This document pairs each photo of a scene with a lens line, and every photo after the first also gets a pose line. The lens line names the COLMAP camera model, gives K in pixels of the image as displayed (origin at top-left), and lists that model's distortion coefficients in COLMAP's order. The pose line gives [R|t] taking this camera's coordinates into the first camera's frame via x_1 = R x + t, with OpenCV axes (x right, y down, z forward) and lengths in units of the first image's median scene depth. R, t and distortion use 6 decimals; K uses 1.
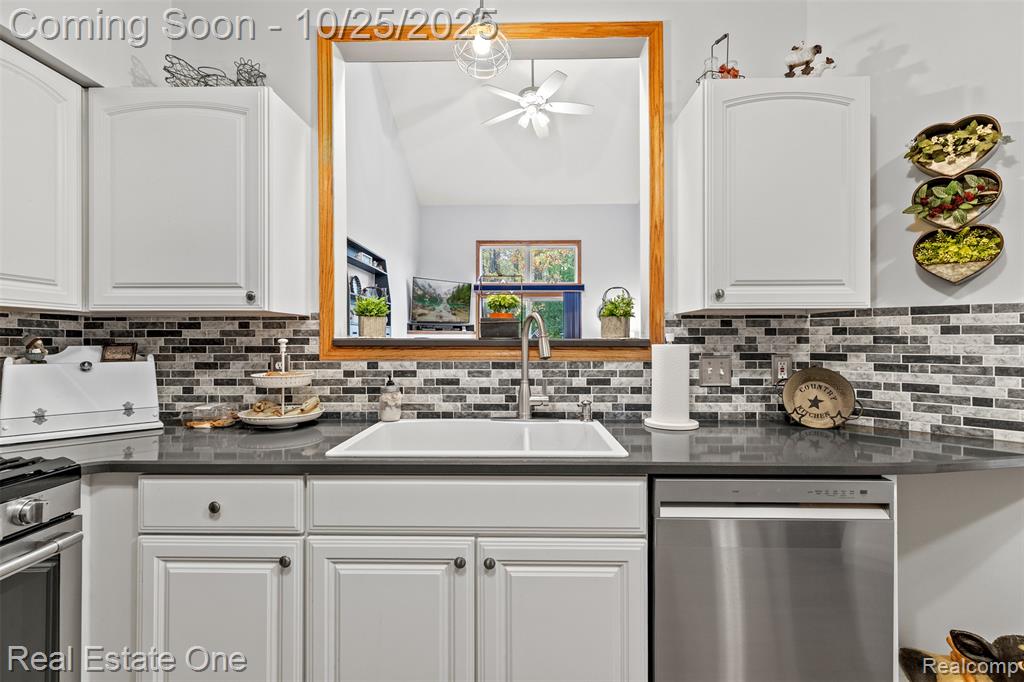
lens RADIAL K [[462.1, 0, 513.9], [0, 462.1, 339.5], [0, 0, 1]] dist [0.005320, -0.000197]
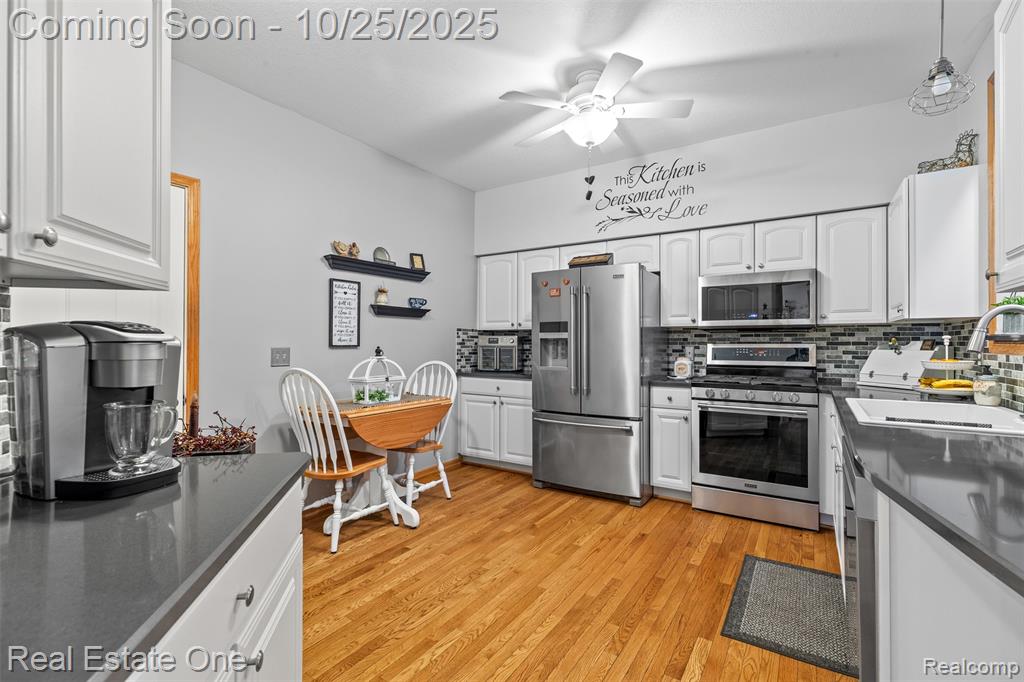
lens RADIAL K [[462.1, 0, 513.6], [0, 462.1, 341.0], [0, 0, 1]] dist [0.005320, -0.000197]
pose [[-0.522905, -0.003262, -0.852385, 1.299190], [0.001173, 0.999989, -0.004547, 0.018403], [0.852390, -0.003378, -0.522896, 0.580879]]
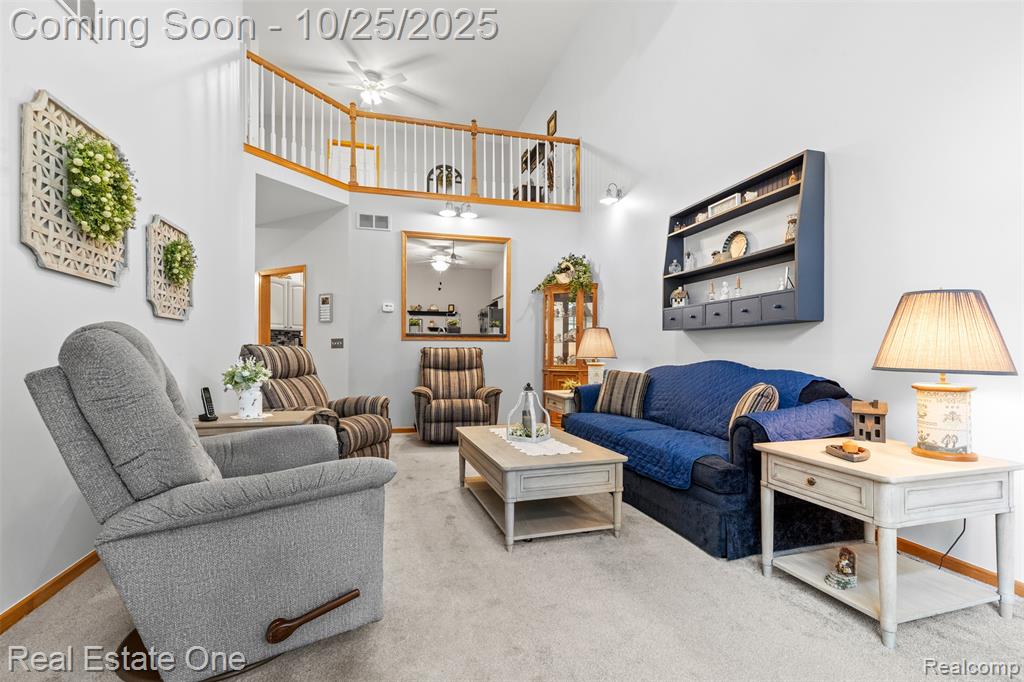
lens RADIAL K [[462.1, 0, 511.0], [0, 462.1, 345.5], [0, 0, 1]] dist [0.005320, -0.000197]
pose [[-0.956863, -0.004046, -0.290510, 0.509604], [-0.000361, 0.999919, -0.012737, 0.118532], [0.290538, -0.012082, -0.956787, 4.273469]]
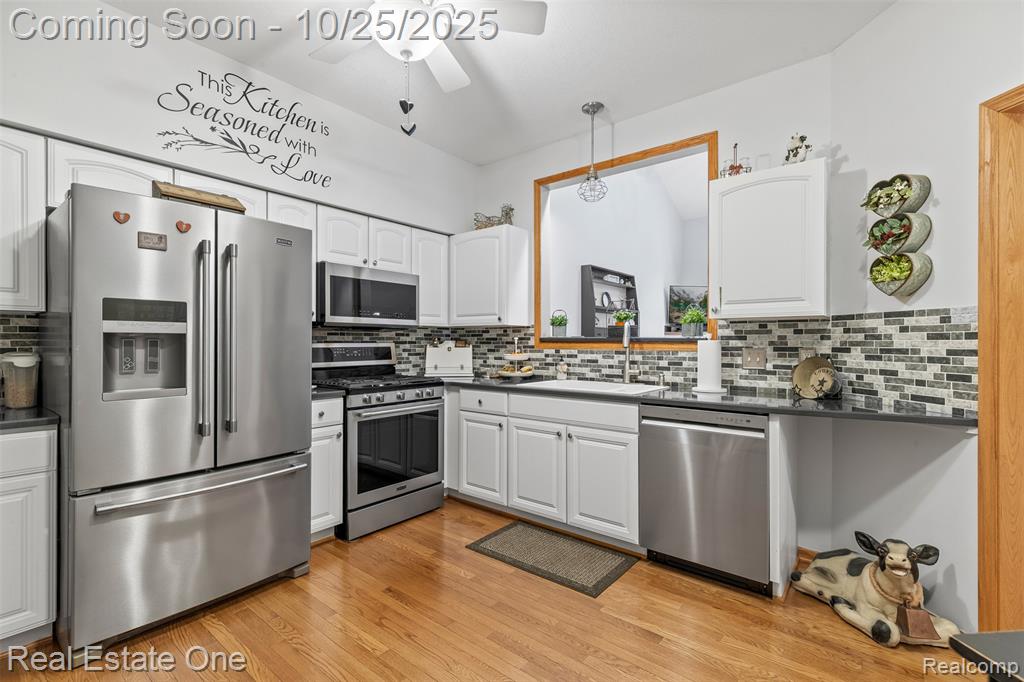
lens RADIAL K [[462.1, 0, 512.5], [0, 462.1, 342.0], [0, 0, 1]] dist [0.005320, -0.000197]
pose [[0.790568, 0.003141, -0.612366, 0.729825], [-0.001202, 0.999993, 0.003577, 0.010826], [0.612373, -0.002092, 0.790567, -0.633189]]
